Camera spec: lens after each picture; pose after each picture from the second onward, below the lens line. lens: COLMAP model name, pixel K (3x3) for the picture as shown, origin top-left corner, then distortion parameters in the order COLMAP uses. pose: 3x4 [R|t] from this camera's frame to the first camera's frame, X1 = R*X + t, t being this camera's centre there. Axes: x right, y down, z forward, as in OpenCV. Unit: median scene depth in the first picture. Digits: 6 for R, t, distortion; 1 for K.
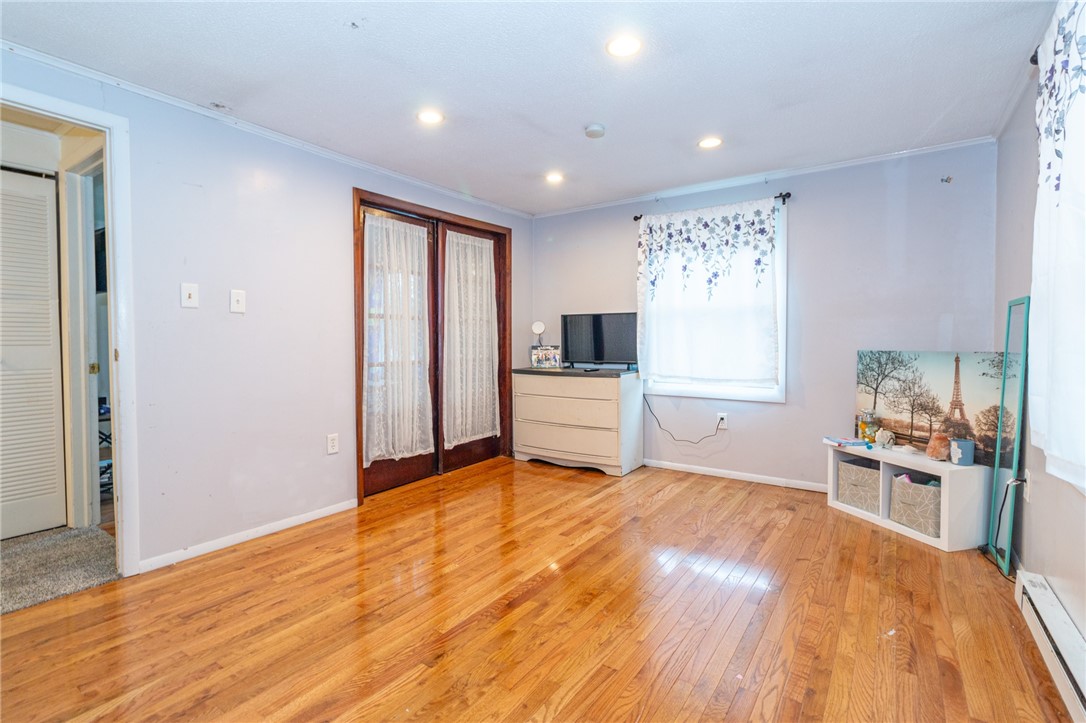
lens RADIAL K [[503.9, 0, 544.5], [0, 503.9, 351.5], [0, 0, 1]] dist [-0.001575, -0.000310]
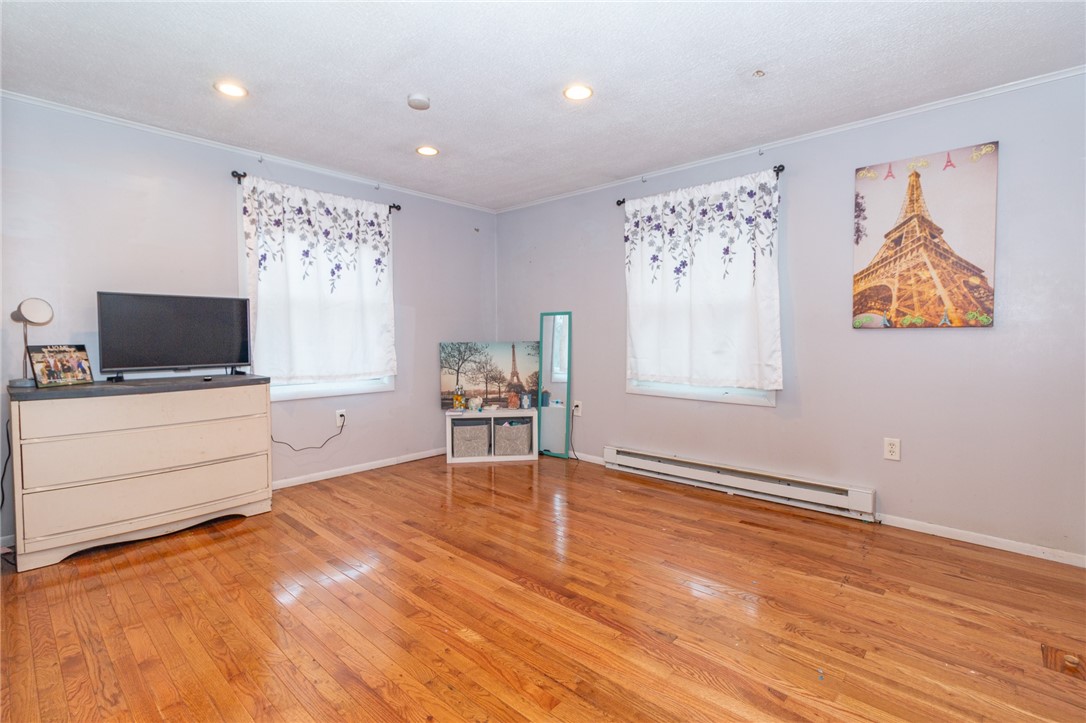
lens RADIAL K [[503.9, 0, 544.5], [0, 503.9, 351.5], [0, 0, 1]] dist [-0.001575, -0.000310]
pose [[0.133468, -0.030979, 0.990569, -0.660847], [0.024879, 0.999301, 0.027900, -0.009154], [-0.990741, 0.020921, 0.134145, 0.567836]]
